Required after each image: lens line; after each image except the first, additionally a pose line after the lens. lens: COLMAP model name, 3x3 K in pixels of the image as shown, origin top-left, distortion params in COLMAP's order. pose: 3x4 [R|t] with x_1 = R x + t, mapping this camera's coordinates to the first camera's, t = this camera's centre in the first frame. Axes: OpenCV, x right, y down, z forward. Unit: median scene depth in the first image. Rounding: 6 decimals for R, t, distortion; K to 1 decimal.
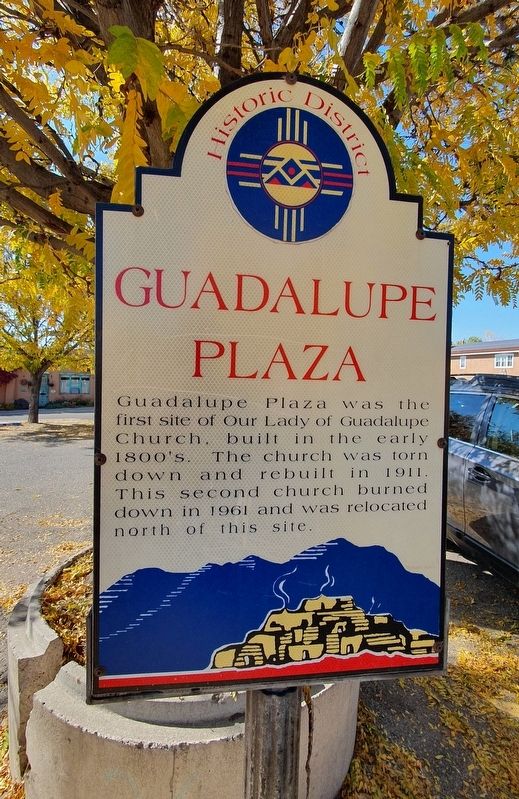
lens RADIAL K [[302.5, 0, 259.2], [0, 302.5, 398.7], [0, 0, 1]] dist [0.000651, 0.000022]
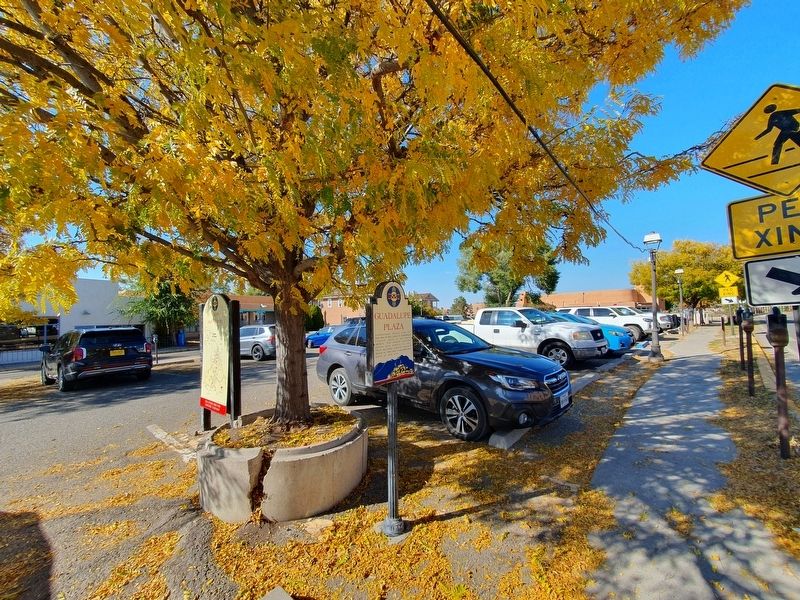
lens RADIAL K [[320.9, 0, 400.3], [0, 320.9, 298.8], [0, 0, 1]] dist [0.000001, 0.000002]
pose [[0.742764, 0.002400, 0.669549, -4.197186], [0.043927, 0.997664, -0.052307, -0.343845], [-0.668110, 0.068263, 0.740924, -3.953063]]
